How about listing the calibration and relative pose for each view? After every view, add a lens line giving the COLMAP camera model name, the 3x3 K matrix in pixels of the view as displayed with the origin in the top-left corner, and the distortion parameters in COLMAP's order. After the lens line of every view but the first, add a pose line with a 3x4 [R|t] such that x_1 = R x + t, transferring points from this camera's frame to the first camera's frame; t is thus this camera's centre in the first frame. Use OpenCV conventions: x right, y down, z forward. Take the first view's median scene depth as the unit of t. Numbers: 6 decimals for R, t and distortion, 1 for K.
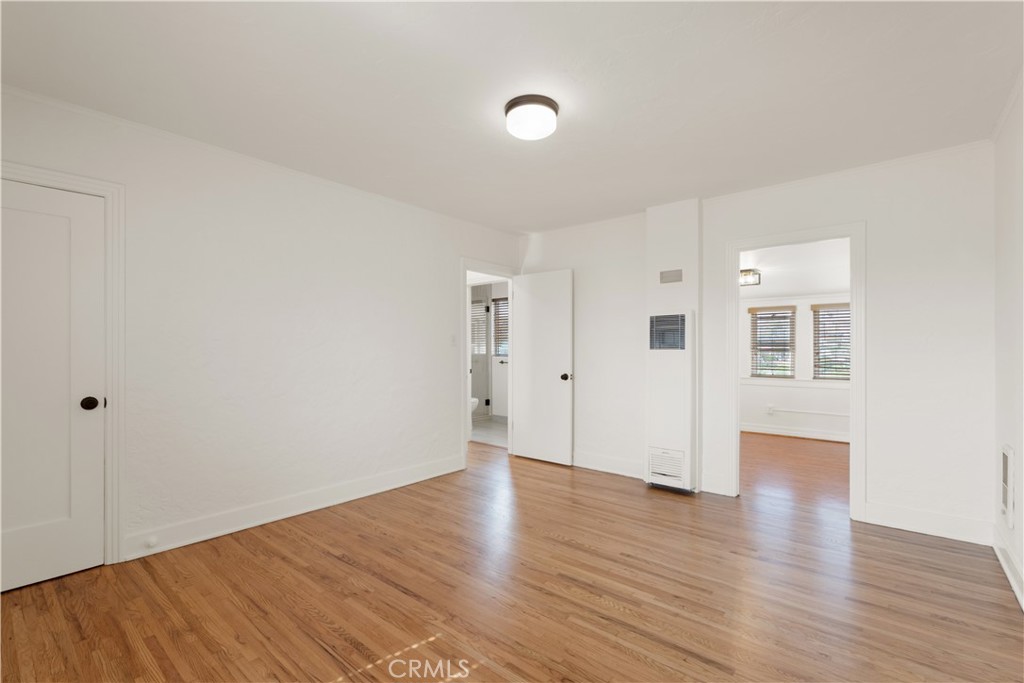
lens RADIAL K [[457.1, 0, 511.2], [0, 457.1, 344.4], [0, 0, 1]] dist [0.000445, 0.000014]
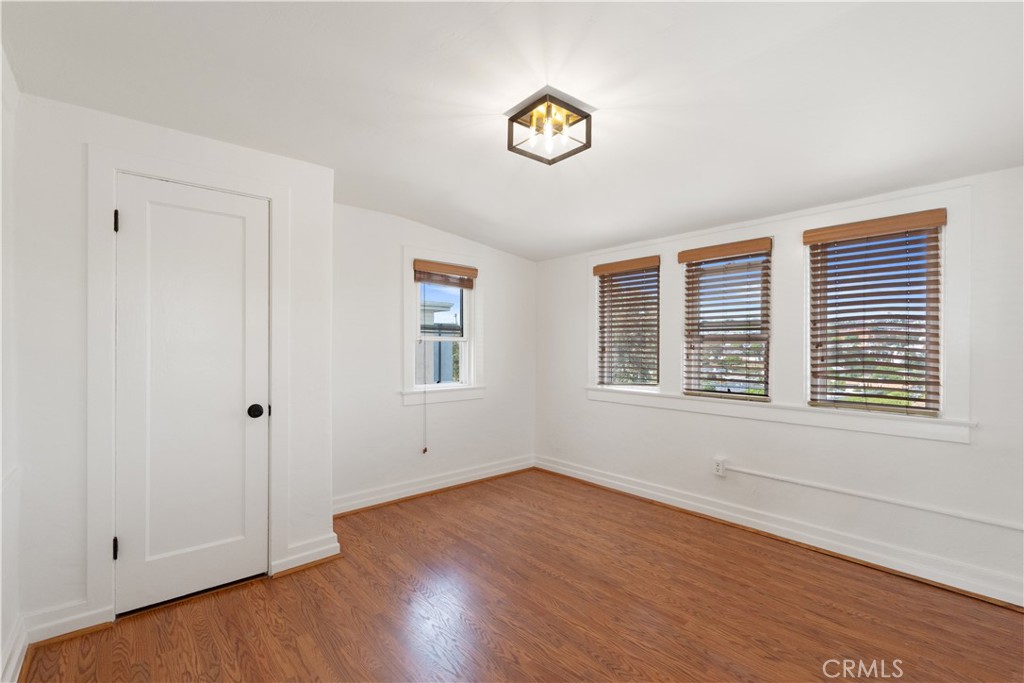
lens RADIAL K [[457.1, 0, 511.4], [0, 457.1, 344.2], [0, 0, 1]] dist [0.000445, 0.000014]
pose [[0.988357, -0.004967, -0.152072, 0.444394], [0.005917, 0.999966, 0.005797, 0.014718], [0.152038, -0.006630, 0.988352, 0.529422]]
